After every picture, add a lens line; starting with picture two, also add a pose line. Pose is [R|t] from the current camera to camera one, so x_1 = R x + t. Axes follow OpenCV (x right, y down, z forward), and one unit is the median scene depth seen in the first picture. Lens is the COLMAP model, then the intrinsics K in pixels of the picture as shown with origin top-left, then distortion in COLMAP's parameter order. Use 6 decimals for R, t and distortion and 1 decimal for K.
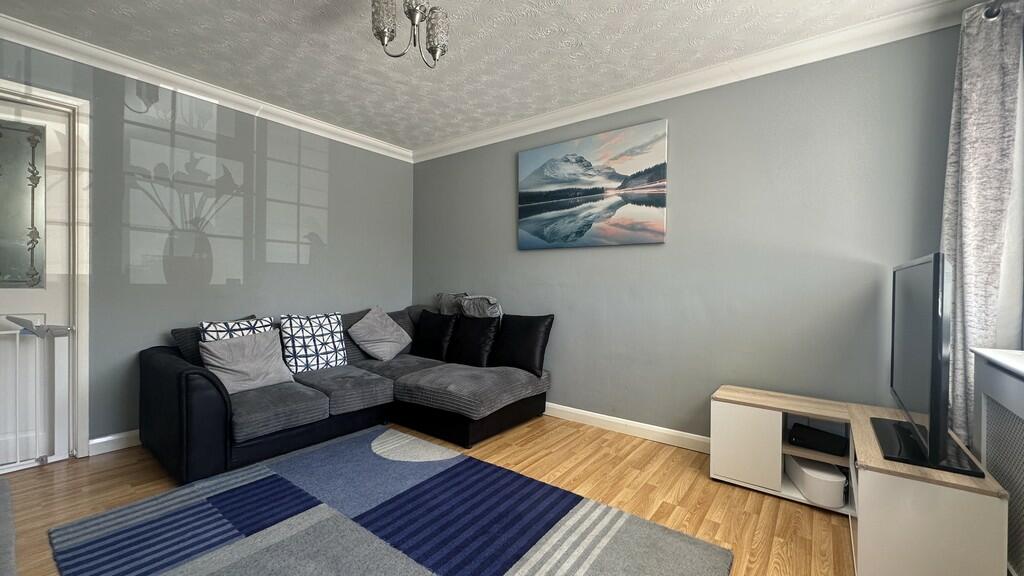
lens RADIAL K [[410.1, 0, 512.0], [0, 410.1, 288.0], [0, 0, 1]] dist [-0.000780, -0.000539]
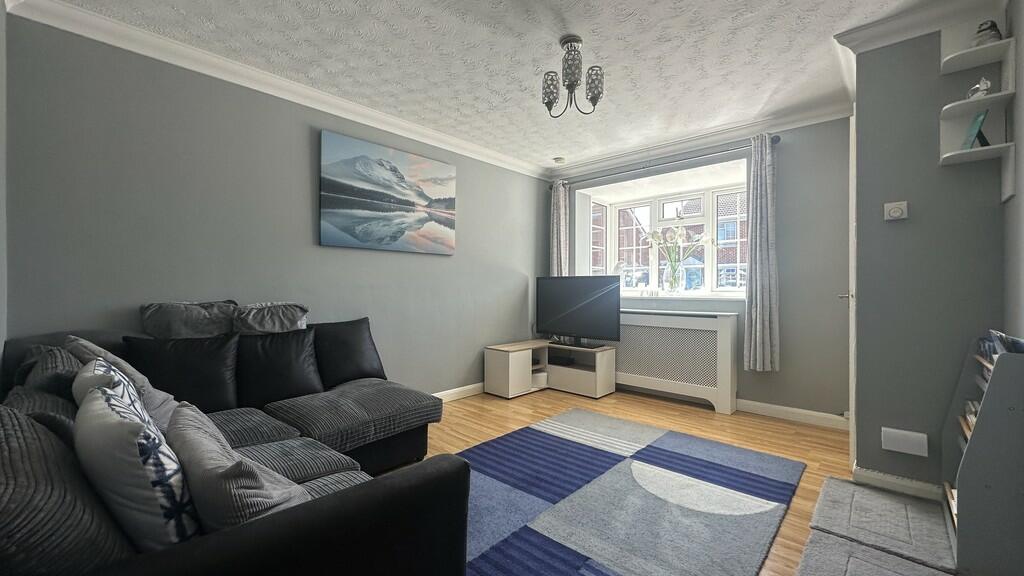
lens RADIAL K [[410.1, 0, 512.0], [0, 410.1, 288.0], [0, 0, 1]] dist [-0.000780, -0.000539]
pose [[0.090652, -0.013061, 0.995797, -0.909184], [0.011471, 0.999861, 0.012070, -0.013116], [-0.995817, 0.010329, 0.090789, 0.623627]]
